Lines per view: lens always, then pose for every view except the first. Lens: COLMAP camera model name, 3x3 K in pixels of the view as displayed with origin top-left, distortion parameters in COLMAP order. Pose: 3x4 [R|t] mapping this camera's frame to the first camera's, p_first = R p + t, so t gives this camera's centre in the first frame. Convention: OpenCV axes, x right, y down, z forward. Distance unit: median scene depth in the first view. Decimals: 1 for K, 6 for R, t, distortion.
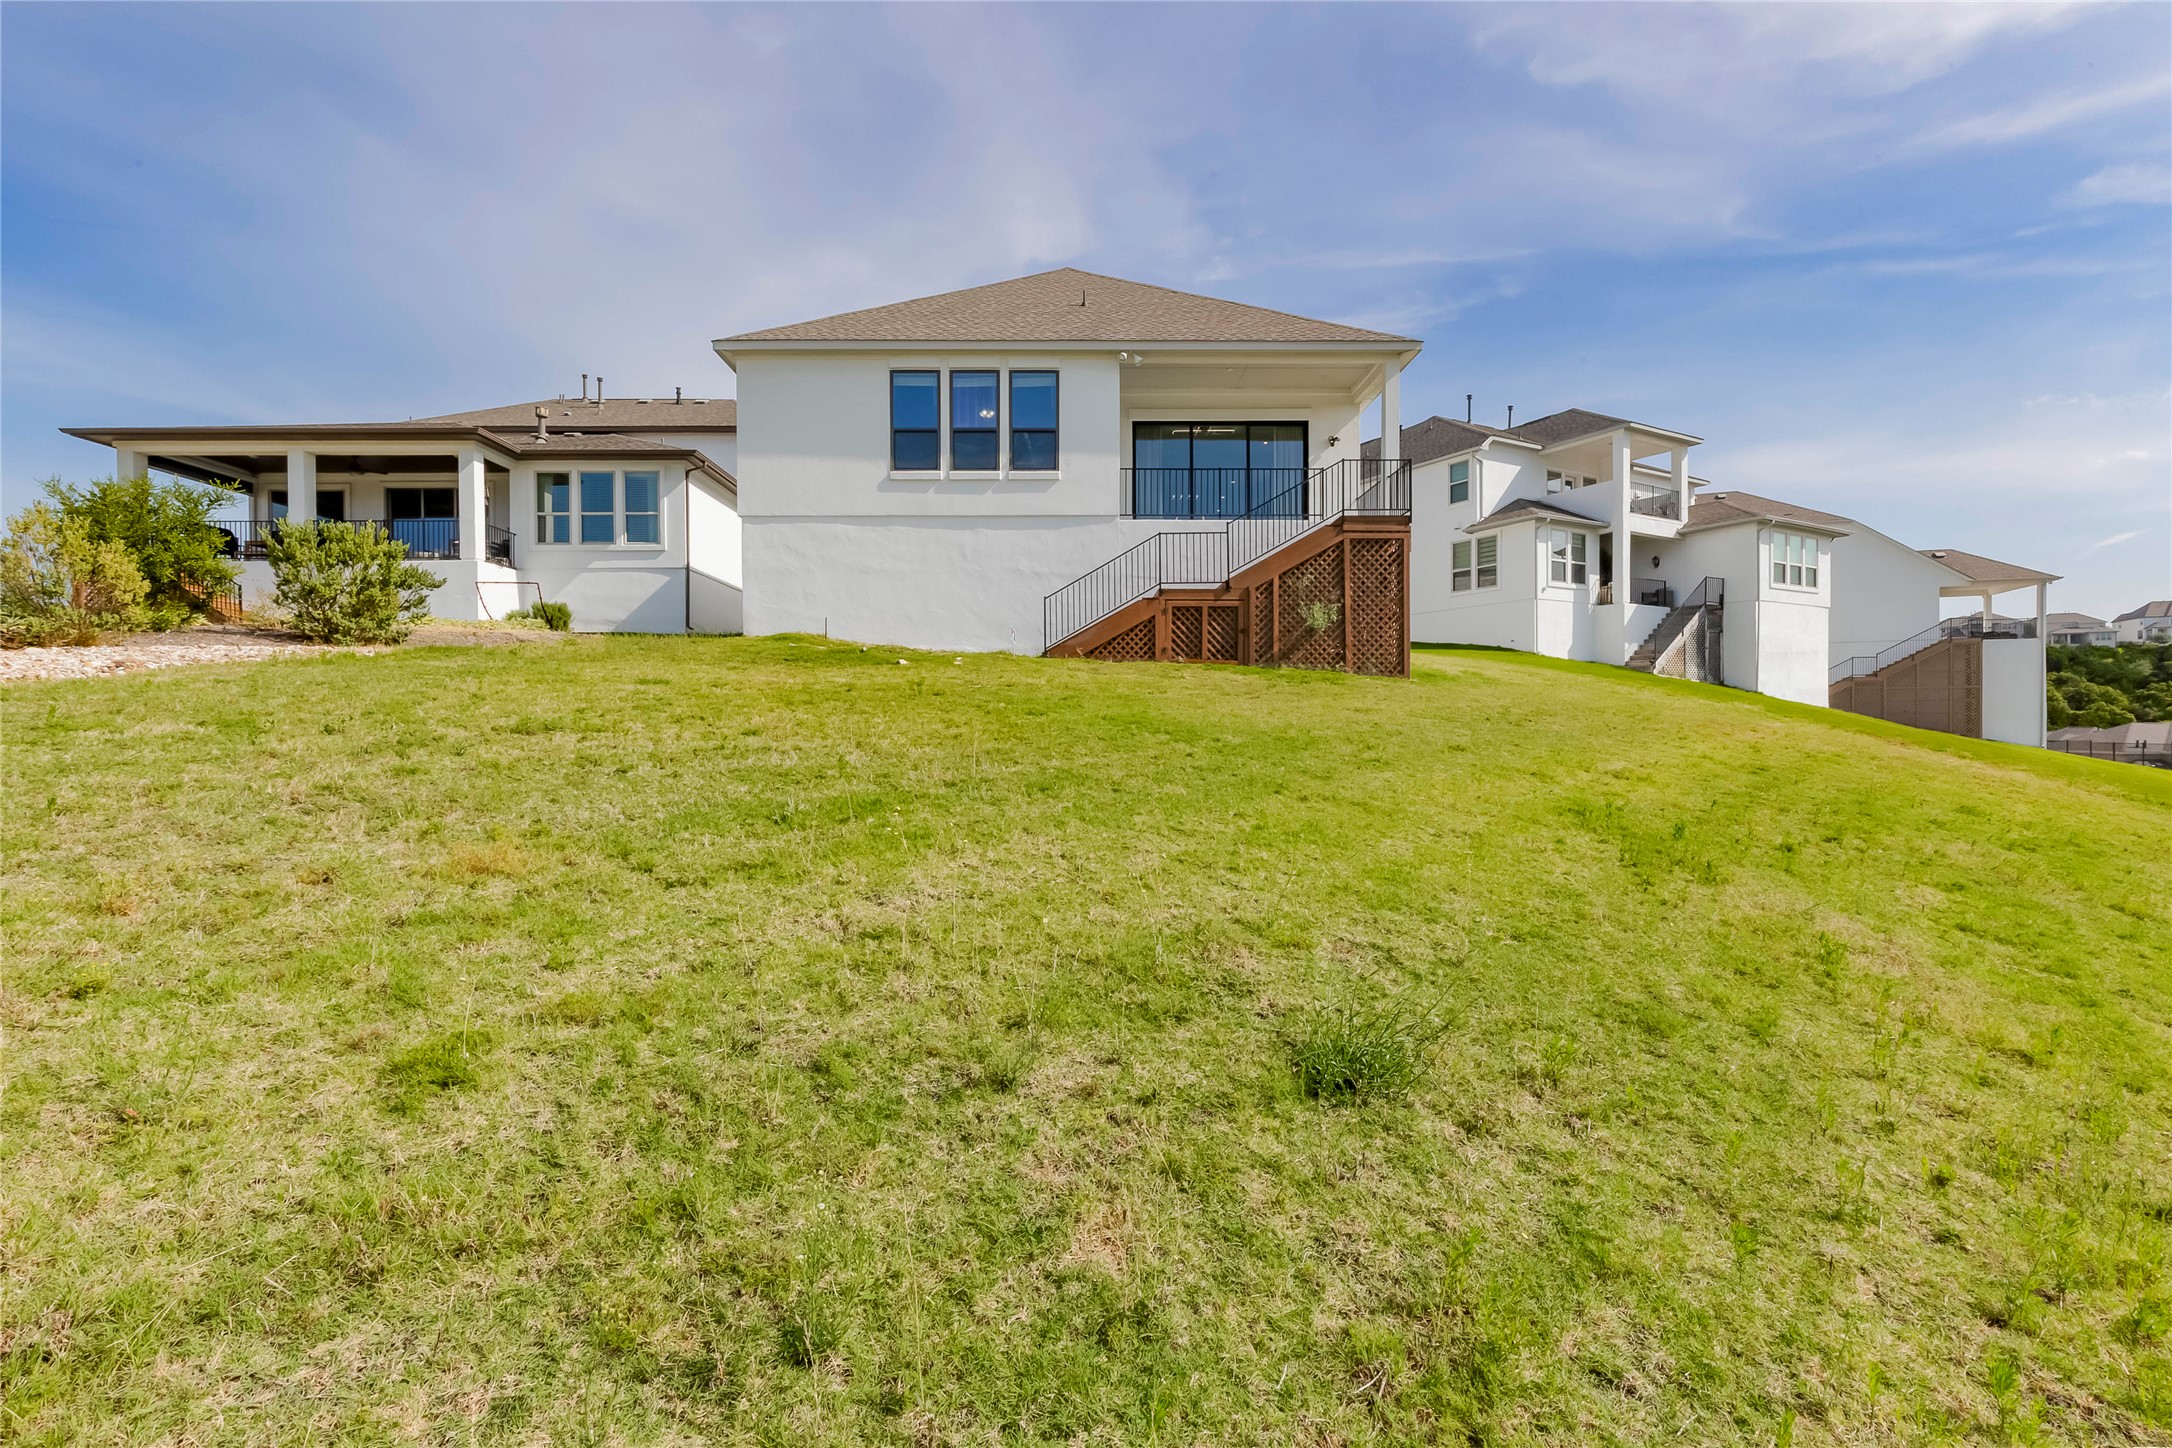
lens RADIAL K [[991.3, 0, 1078.4], [0, 991.3, 732.4], [0, 0, 1]] dist [0.006942, -0.002144]
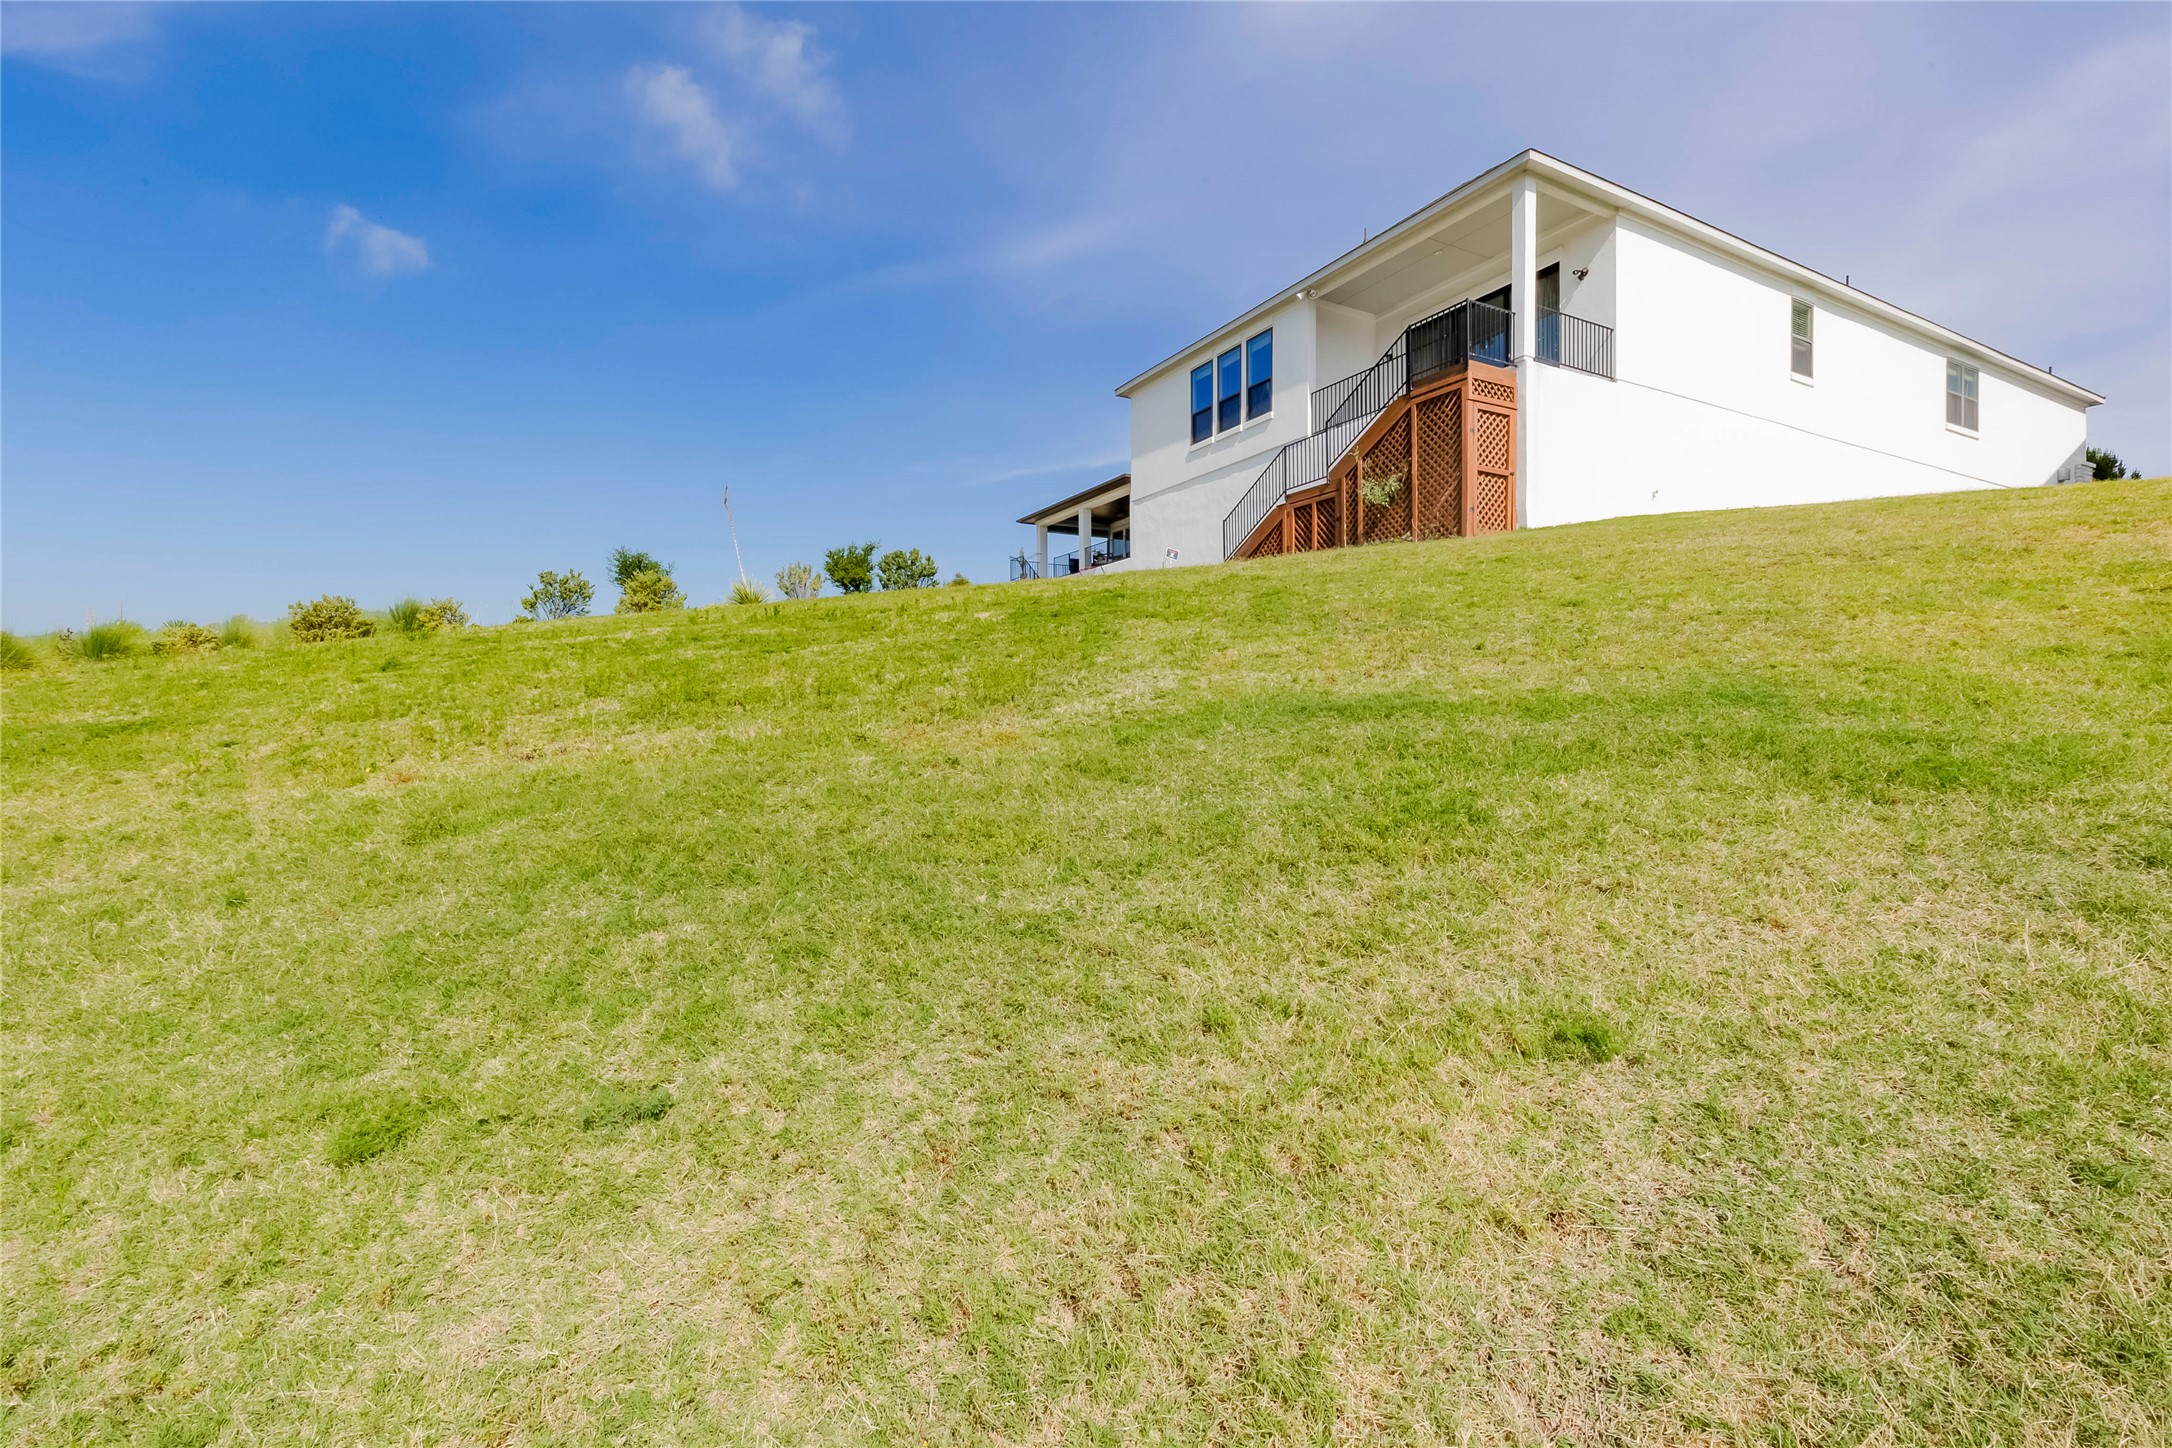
lens RADIAL K [[991.3, 0, 1092.5], [0, 991.3, 733.8], [0, 0, 1]] dist [0.006942, -0.002144]
pose [[0.465792, 0.014209, -0.884780, 0.522901], [-0.005528, 0.999898, 0.013147, 0.062949], [0.884877, -0.001233, 0.465823, 0.133166]]
